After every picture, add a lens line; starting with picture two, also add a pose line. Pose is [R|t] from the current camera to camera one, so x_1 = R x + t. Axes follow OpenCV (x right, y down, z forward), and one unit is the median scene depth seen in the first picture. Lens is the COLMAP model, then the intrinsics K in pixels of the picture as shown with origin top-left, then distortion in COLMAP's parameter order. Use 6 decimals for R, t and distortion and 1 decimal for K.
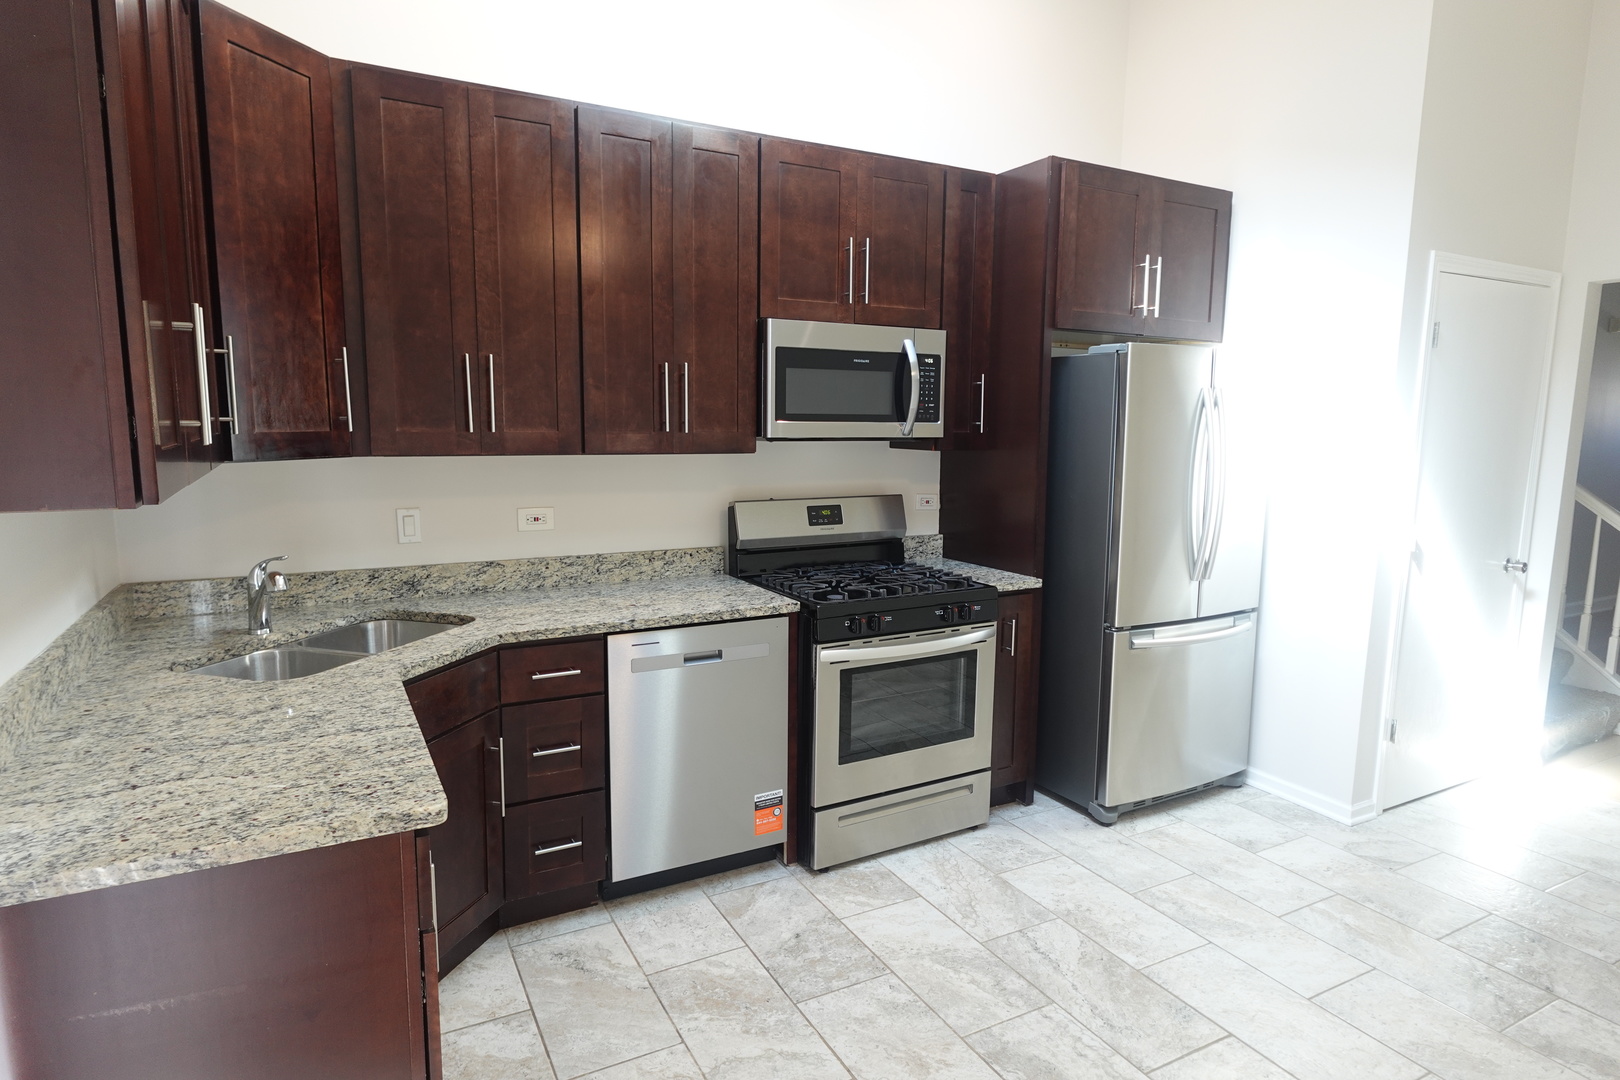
lens RADIAL K [[914.4, 0, 812.4], [0, 914.4, 538.5], [0, 0, 1]] dist [-0.005371, 0.004642]
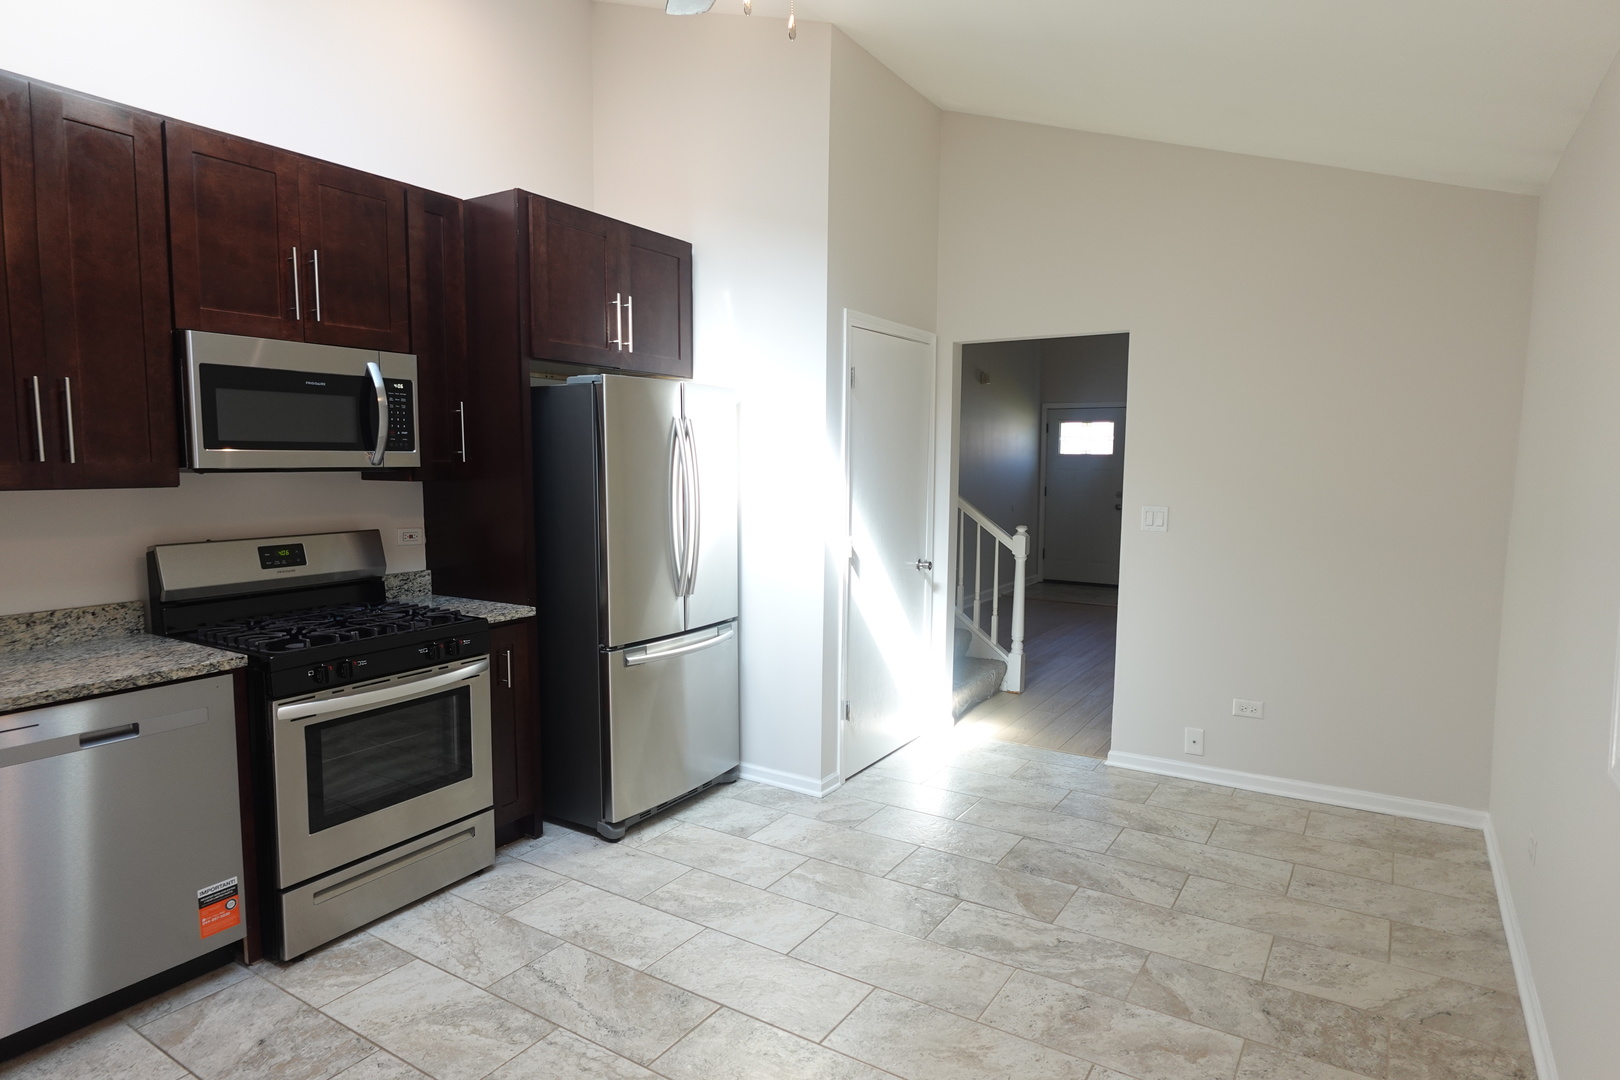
lens RADIAL K [[914.4, 0, 810.7], [0, 914.4, 539.2], [0, 0, 1]] dist [-0.005371, 0.004642]
pose [[0.873032, -0.049347, 0.485159, 0.035771], [0.068115, 0.997454, -0.021116, 0.013302], [-0.482882, 0.051481, 0.874171, -0.023549]]
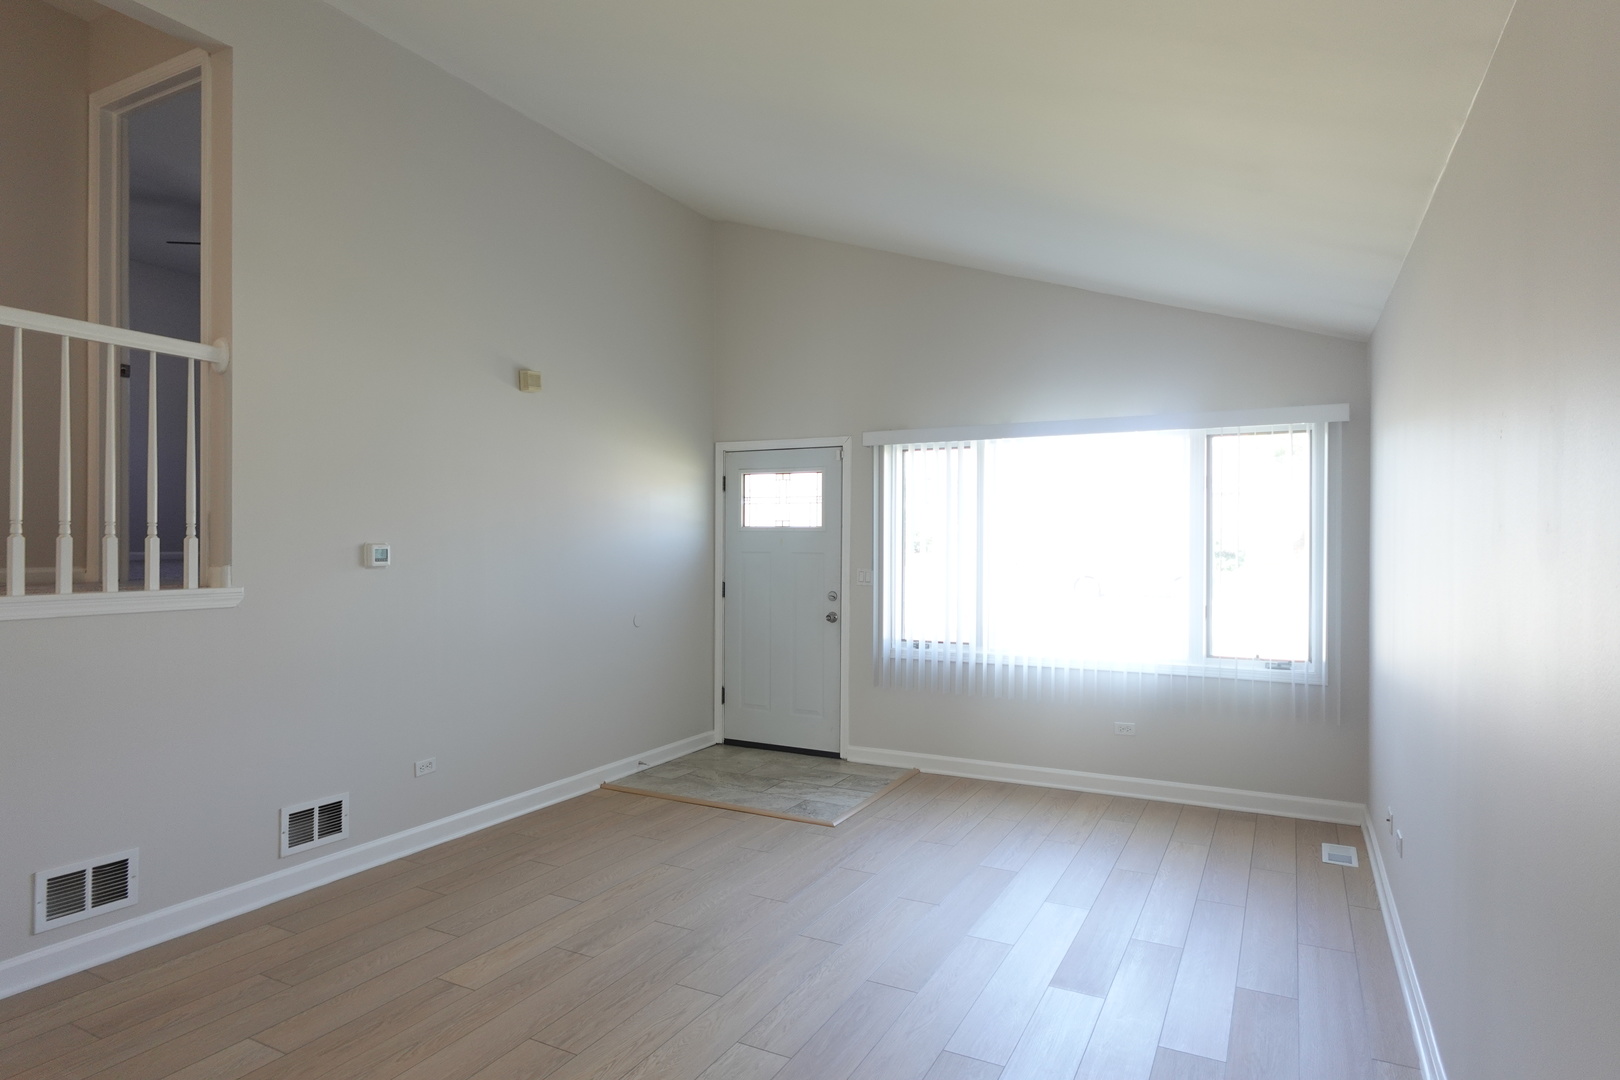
lens RADIAL K [[914.4, 0, 810.8], [0, 914.4, 542.2], [0, 0, 1]] dist [-0.005371, 0.004642]
pose [[0.826158, 0.000991, 0.563438, 0.750903], [0.074983, 0.990910, -0.111689, -0.013685], [-0.558427, 0.134521, 0.818574, 0.358463]]
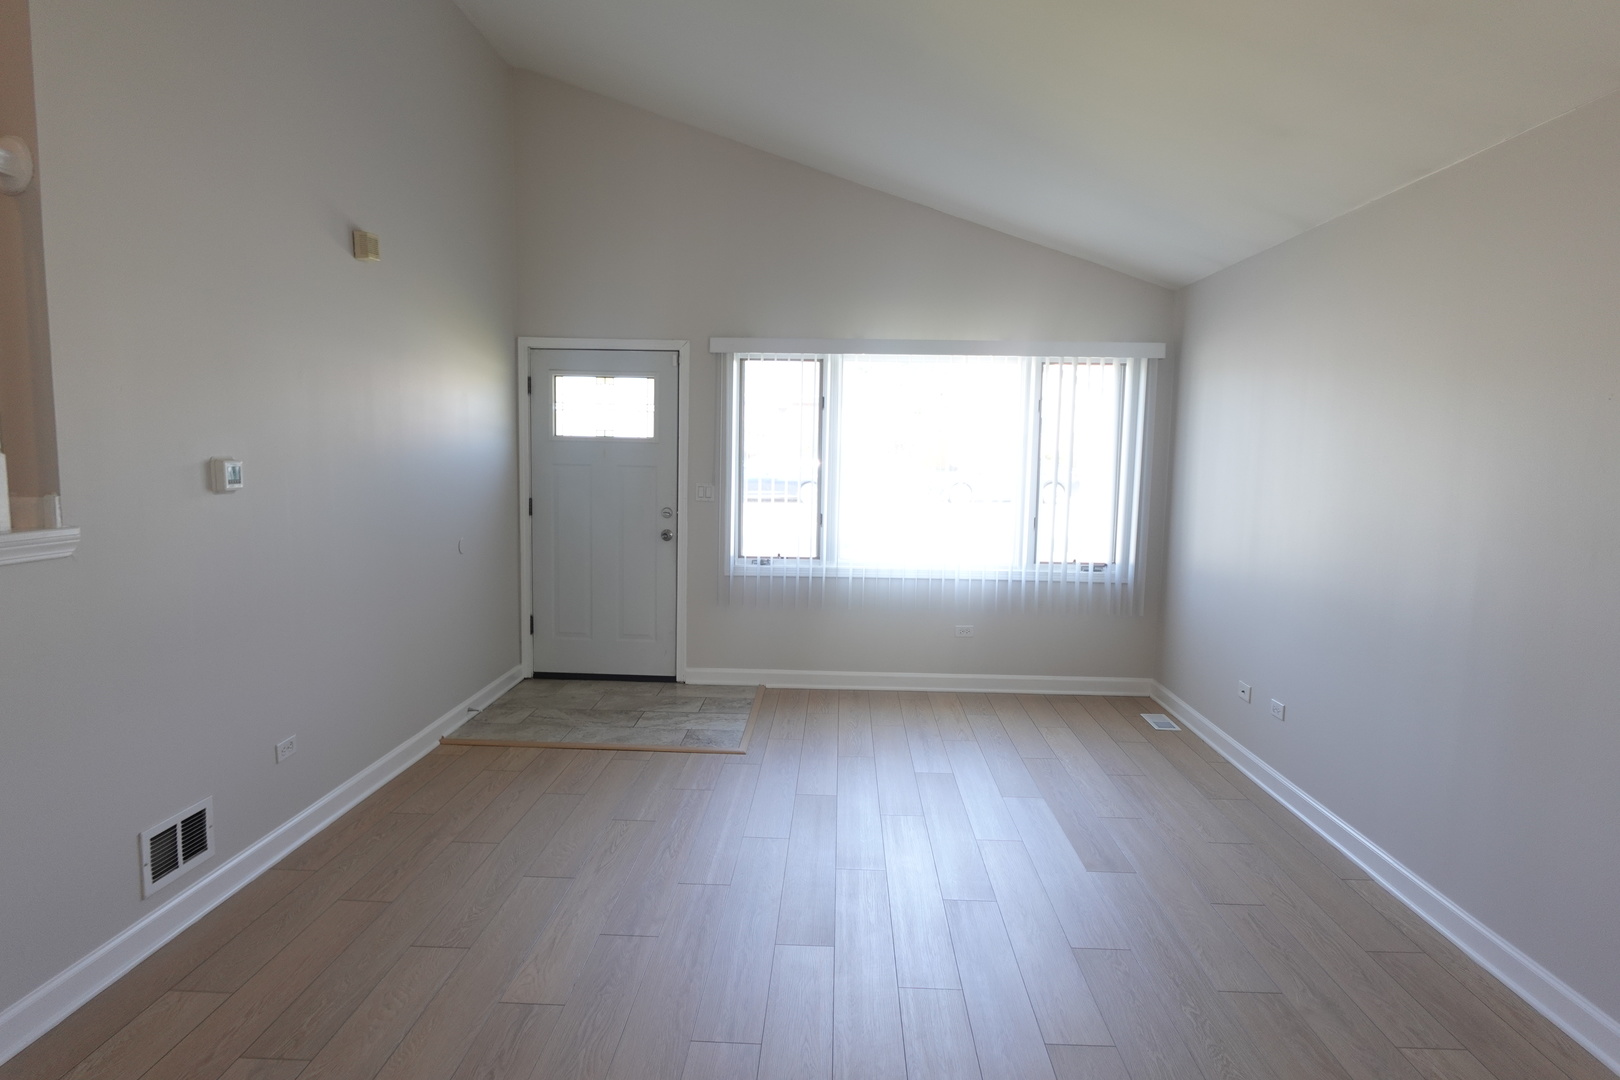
lens RADIAL K [[914.4, 0, 811.1], [0, 914.4, 543.1], [0, 0, 1]] dist [-0.005371, 0.004642]
pose [[0.501512, -0.081577, 0.861296, 0.608812], [0.101353, 0.994229, 0.035152, -0.049984], [-0.859193, 0.069666, 0.506886, 0.559371]]
